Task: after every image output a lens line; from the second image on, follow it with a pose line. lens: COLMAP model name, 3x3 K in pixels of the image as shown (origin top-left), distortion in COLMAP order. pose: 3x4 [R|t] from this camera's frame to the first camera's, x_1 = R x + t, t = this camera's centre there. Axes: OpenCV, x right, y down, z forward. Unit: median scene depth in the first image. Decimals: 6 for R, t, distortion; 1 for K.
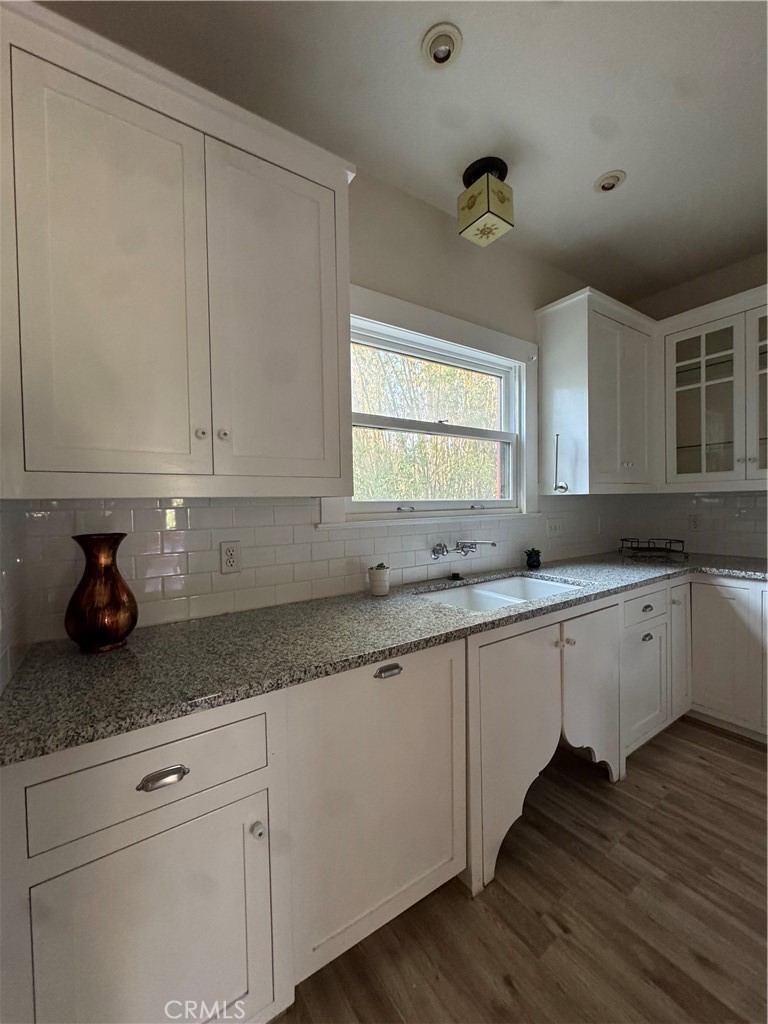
lens RADIAL K [[408.8, 0, 386.1], [0, 408.8, 512.1], [0, 0, 1]] dist [0.001629, 0.000361]
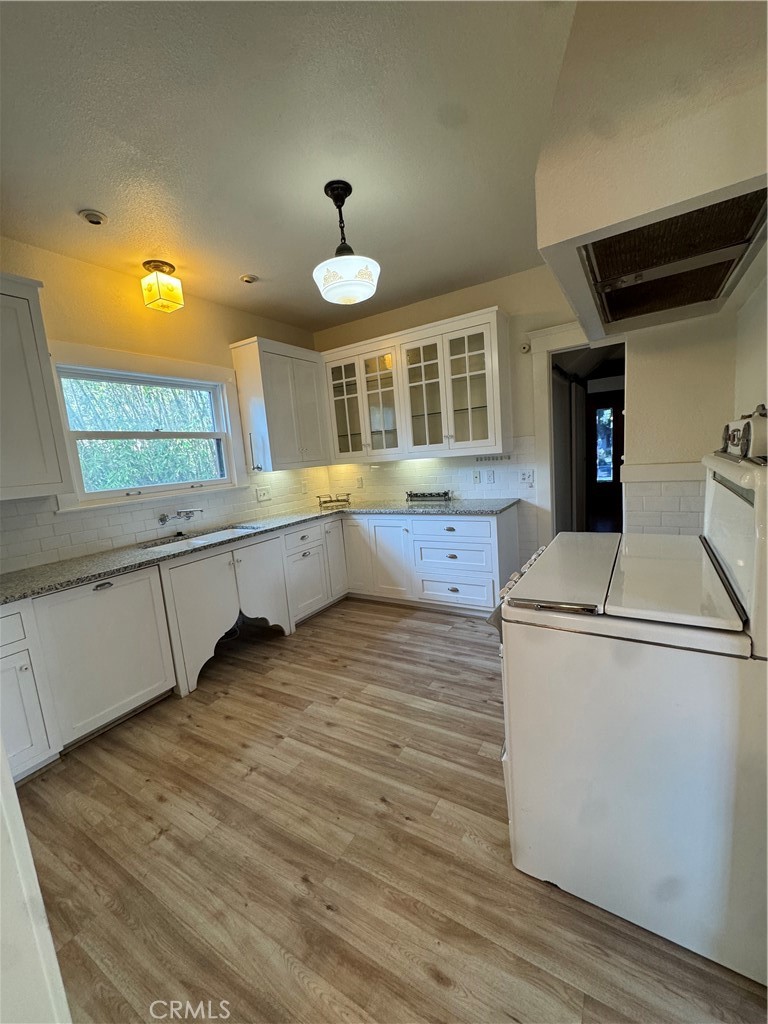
lens RADIAL K [[408.8, 0, 382.9], [0, 408.8, 513.6], [0, 0, 1]] dist [0.001629, 0.000361]
pose [[0.911850, -0.113111, 0.394634, 0.279601], [0.073167, 0.990680, 0.114892, -0.039701], [-0.403952, -0.075890, 0.911627, -0.713087]]
